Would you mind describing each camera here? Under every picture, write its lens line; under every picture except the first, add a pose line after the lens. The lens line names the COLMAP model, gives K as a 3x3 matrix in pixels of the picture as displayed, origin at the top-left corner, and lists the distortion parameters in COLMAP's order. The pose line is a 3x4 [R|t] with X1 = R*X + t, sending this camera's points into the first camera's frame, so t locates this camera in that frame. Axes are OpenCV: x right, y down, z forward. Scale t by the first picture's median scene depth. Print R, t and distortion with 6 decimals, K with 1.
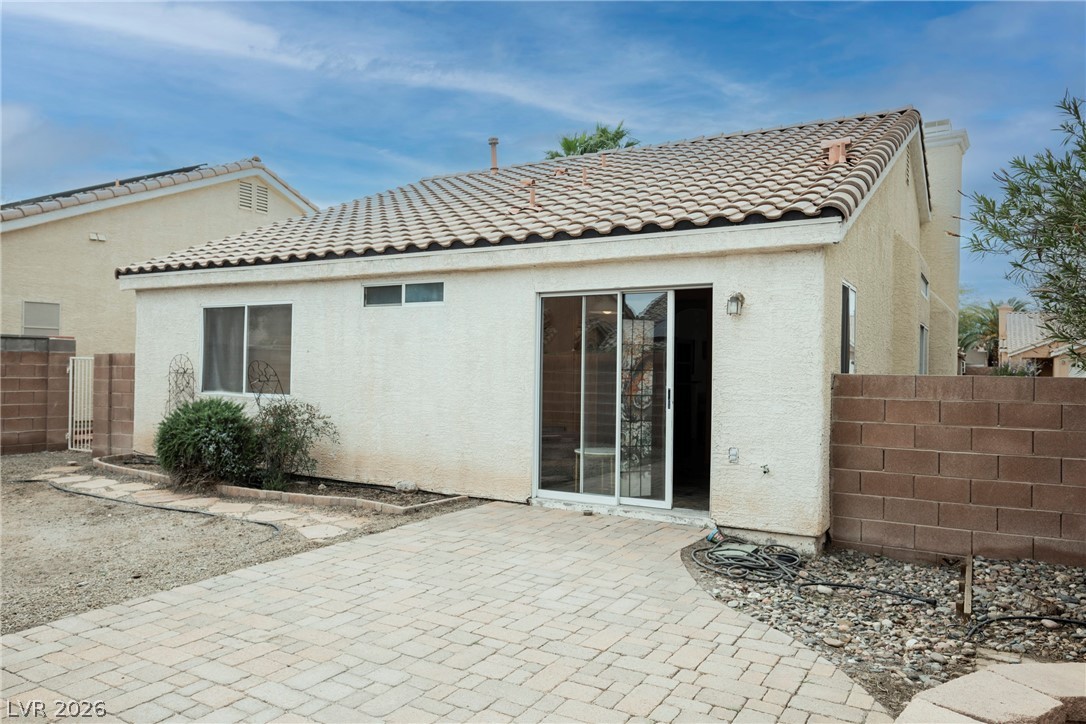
lens RADIAL K [[739.5, 0, 532.9], [0, 739.5, 365.4], [0, 0, 1]] dist [0.000301, -0.002257]
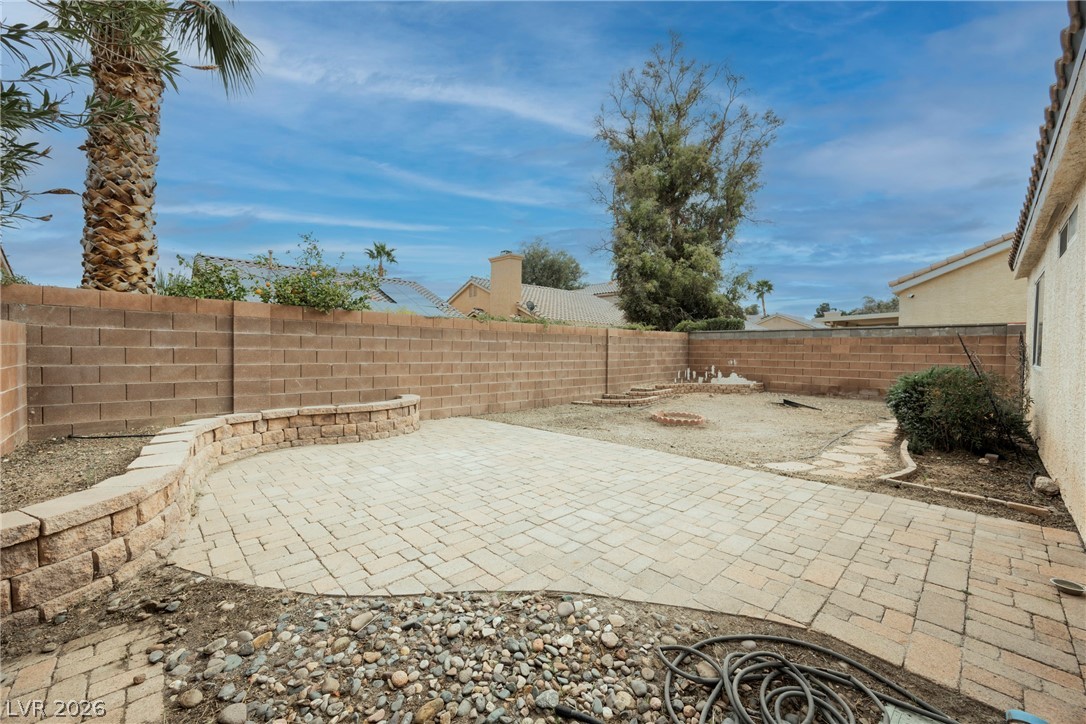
lens RADIAL K [[426.3, 0, 560.3], [0, 426.3, 352.2], [0, 0, 1]] dist [0.000370, -0.001058]
pose [[-0.238351, -0.009999, -0.971128, 0.458526], [-0.005087, 0.999946, -0.009047, 0.040330], [0.971166, 0.002783, -0.238389, 0.741987]]
